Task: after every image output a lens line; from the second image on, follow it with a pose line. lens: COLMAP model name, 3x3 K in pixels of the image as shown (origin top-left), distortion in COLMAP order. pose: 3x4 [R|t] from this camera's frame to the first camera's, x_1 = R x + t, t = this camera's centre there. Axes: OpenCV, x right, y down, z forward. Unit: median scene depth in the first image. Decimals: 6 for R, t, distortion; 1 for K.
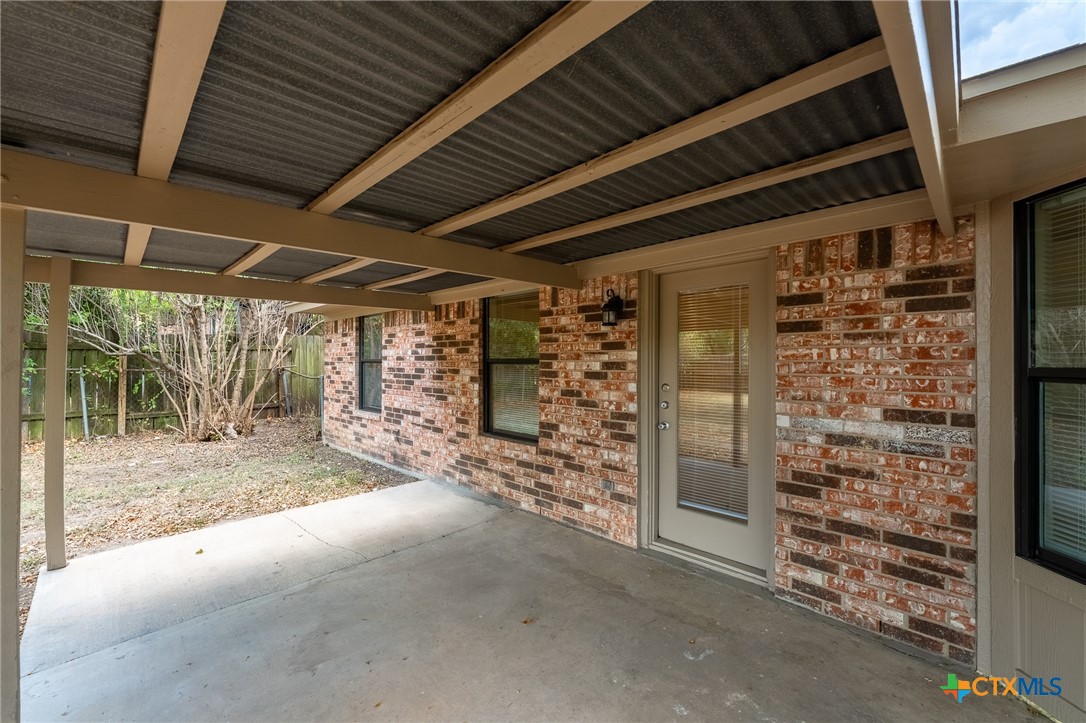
lens RADIAL K [[433.1, 0, 548.6], [0, 433.1, 356.4], [0, 0, 1]] dist [0.000454, 0.000112]
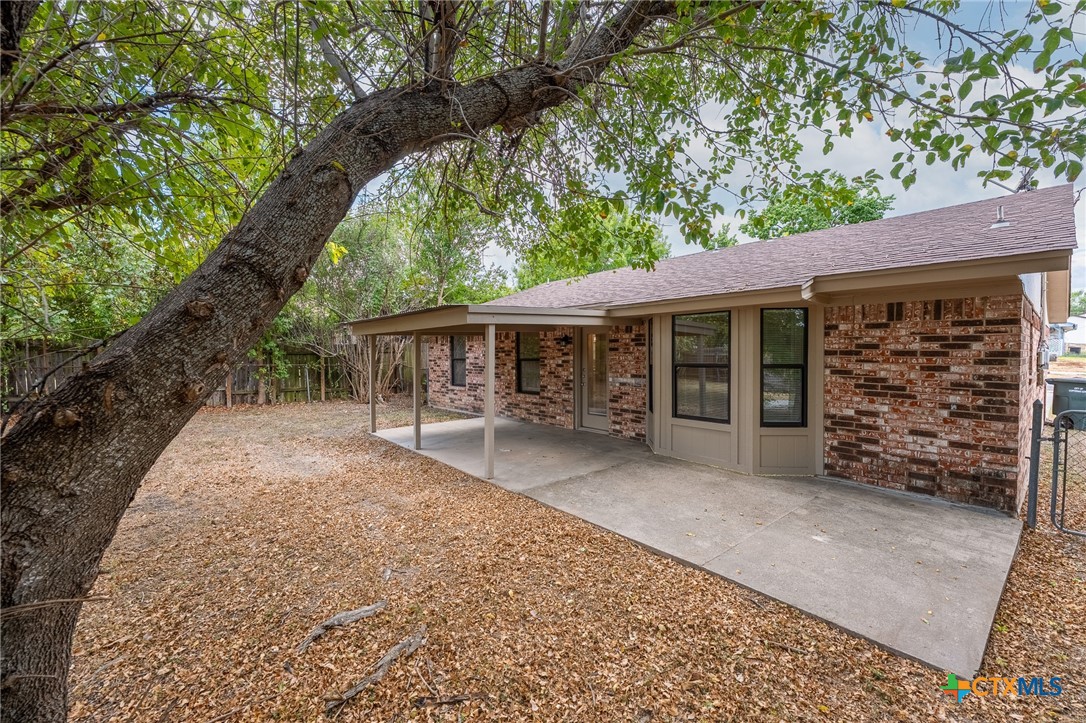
lens RADIAL K [[433.1, 0, 548.6], [0, 433.1, 356.4], [0, 0, 1]] dist [0.000454, 0.000112]
pose [[0.995571, -0.008900, -0.093587, 0.253590], [0.010394, 0.999826, 0.015488, -0.045141], [0.093433, -0.016392, 0.995491, -1.391637]]
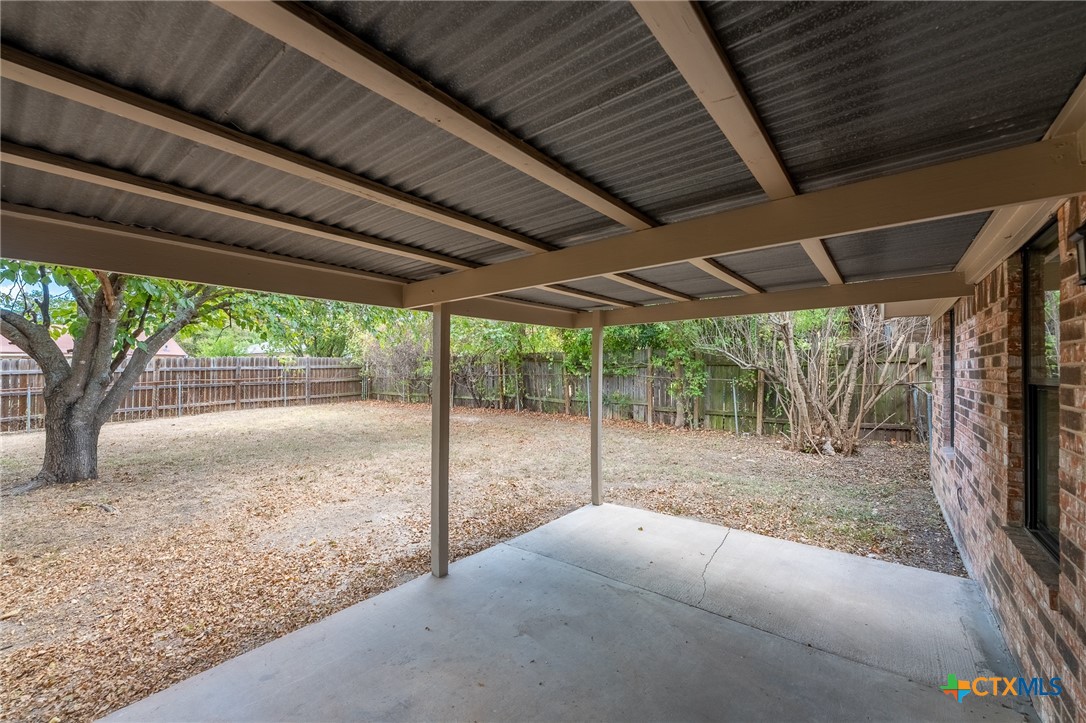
lens RADIAL K [[440.6, 0, 535.1], [0, 440.6, 366.3], [0, 0, 1]] dist [-0.000274, 0.000023]
pose [[0.104988, -0.007321, -0.994447, 0.348176], [0.002009, 0.999972, -0.007149, -0.005282], [0.994471, -0.001247, 0.104999, 0.467306]]
